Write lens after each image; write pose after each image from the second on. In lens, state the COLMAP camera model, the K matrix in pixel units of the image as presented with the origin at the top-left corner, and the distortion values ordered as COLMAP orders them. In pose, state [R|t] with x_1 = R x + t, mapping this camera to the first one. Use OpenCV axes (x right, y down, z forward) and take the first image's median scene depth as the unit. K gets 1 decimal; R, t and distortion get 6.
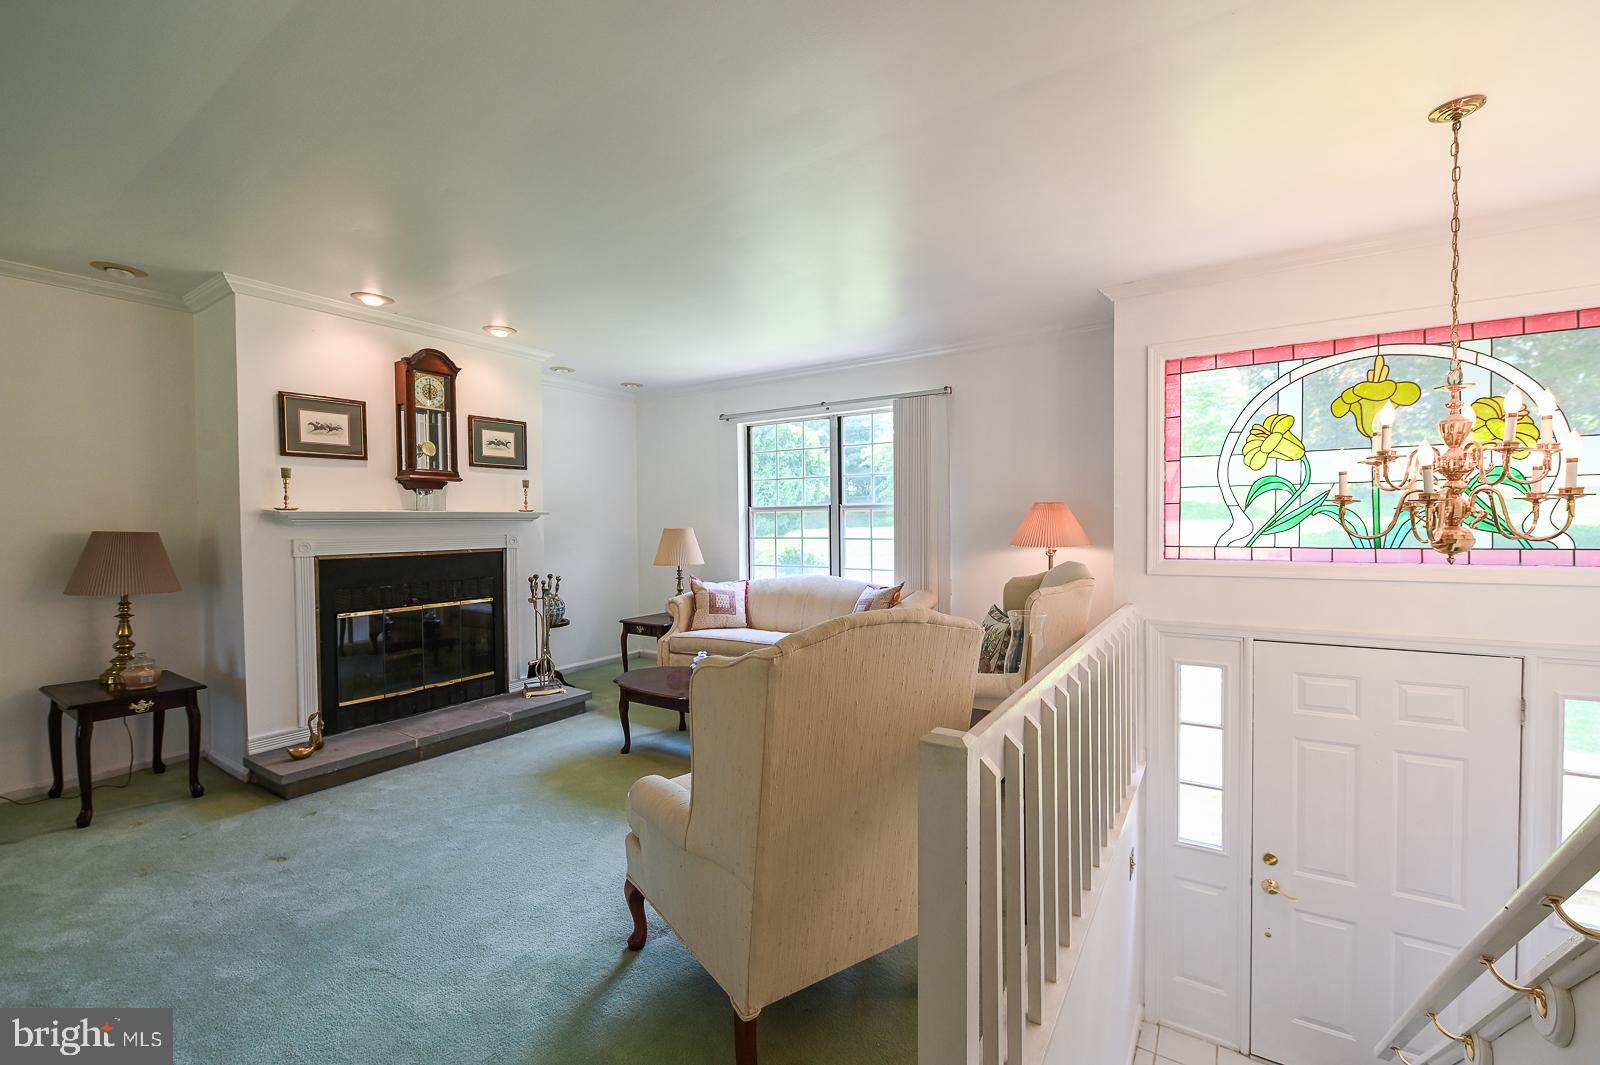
lens RADIAL K [[675.0, 0, 806.9], [0, 675.0, 545.2], [0, 0, 1]] dist [-0.001272, -0.000400]
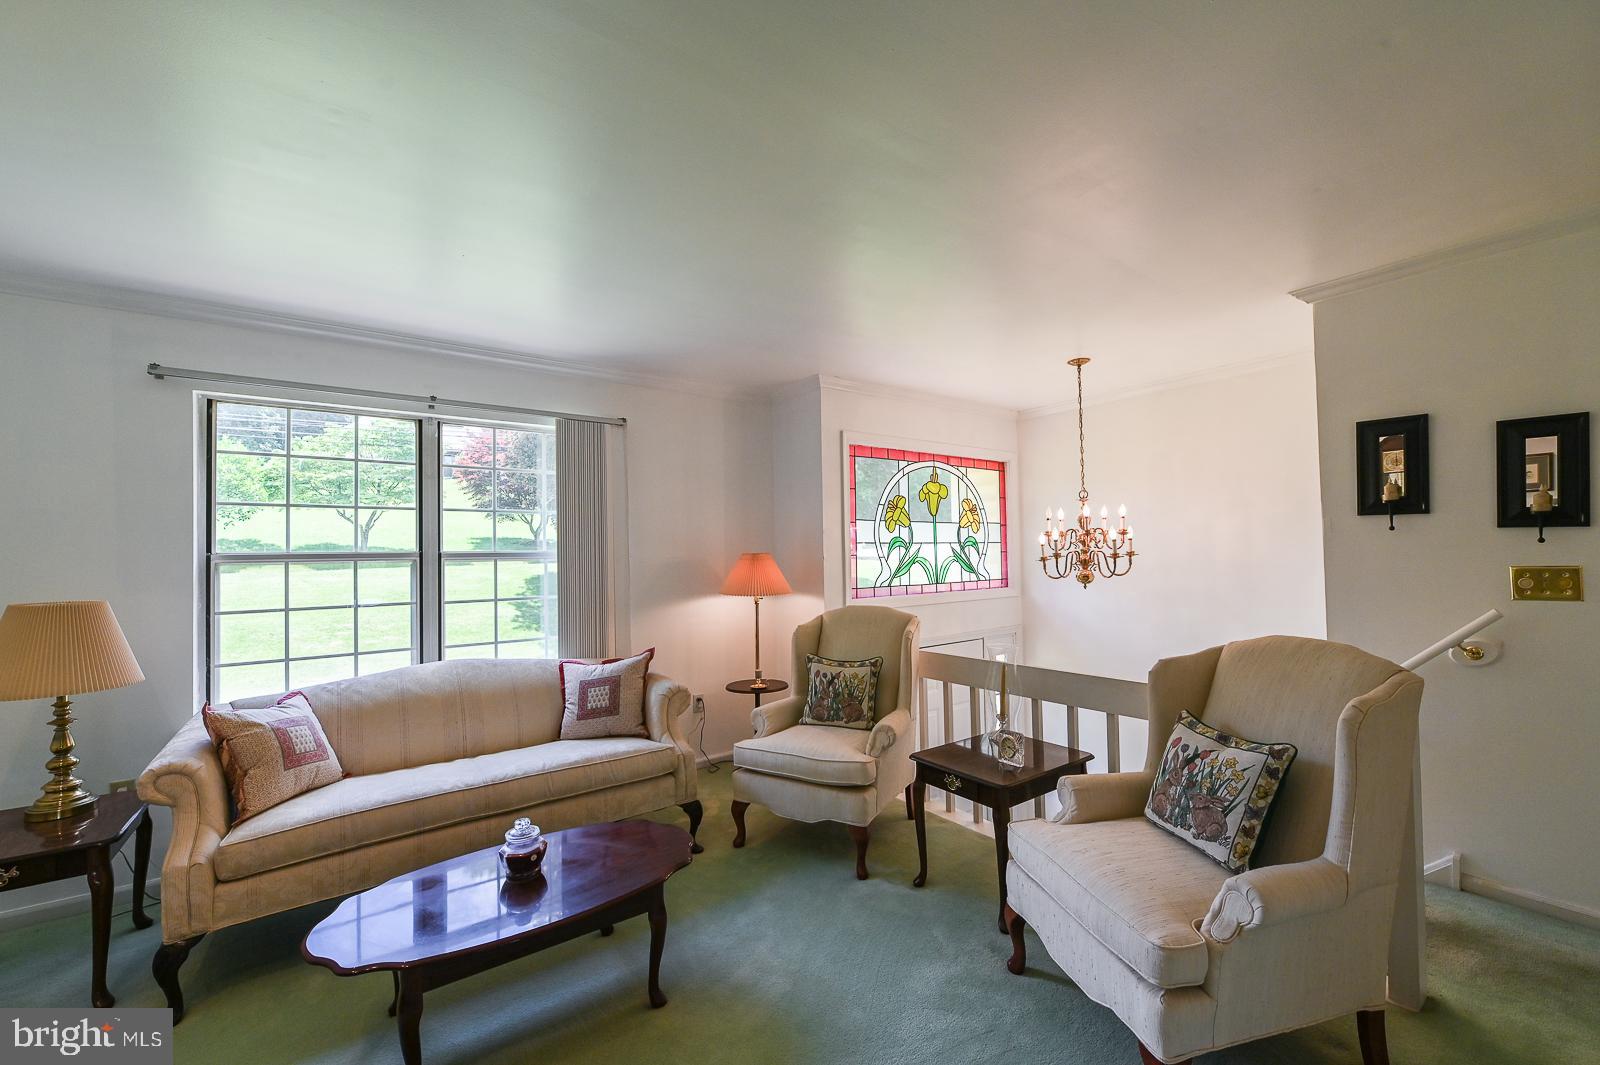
lens RADIAL K [[641.2, 0, 832.8], [0, 641.2, 541.1], [0, 0, 1]] dist [-0.000406, -0.000140]
pose [[0.338786, 0.024556, 0.940543, -0.550036], [0.045682, 0.998051, -0.042512, -0.034066], [-0.939754, 0.057369, 0.337004, 0.551506]]
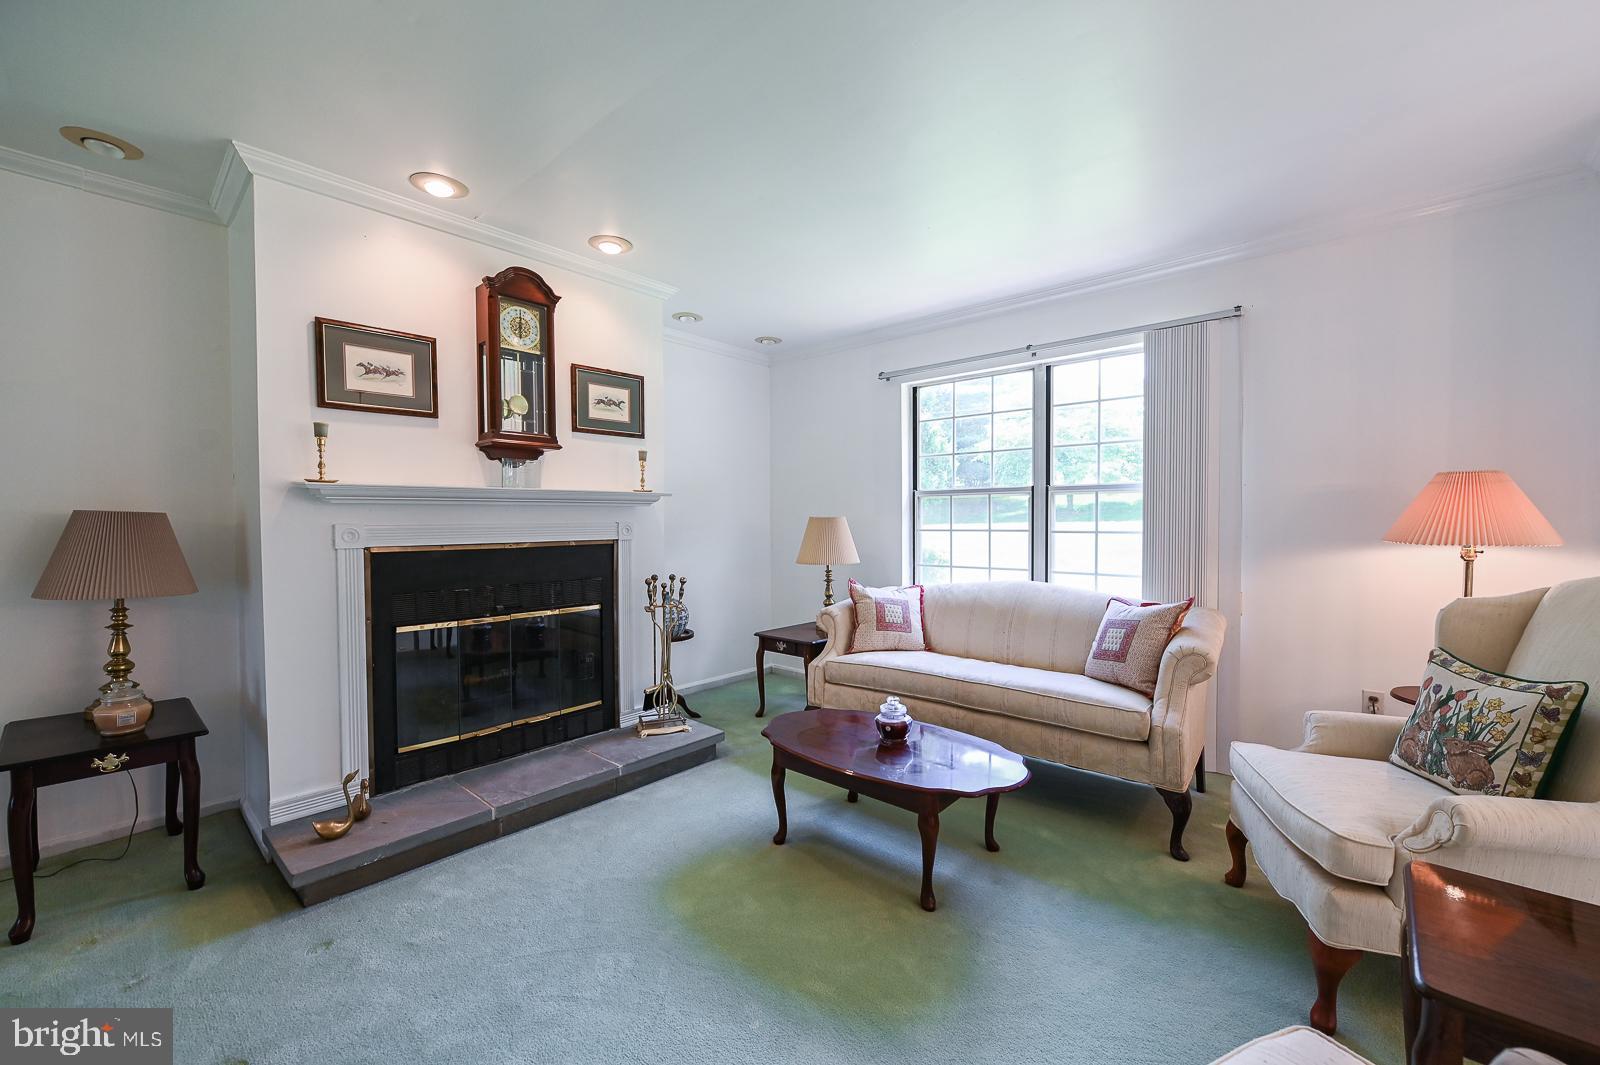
lens RADIAL K [[653.6, 0, 807.4], [0, 653.6, 547.0], [0, 0, 1]] dist [-0.001551, -0.000252]
pose [[0.989214, 0.010705, -0.146084, -0.139671], [-0.009438, 0.999912, 0.009361, 0.003919], [0.146172, -0.007881, 0.989228, 0.334763]]
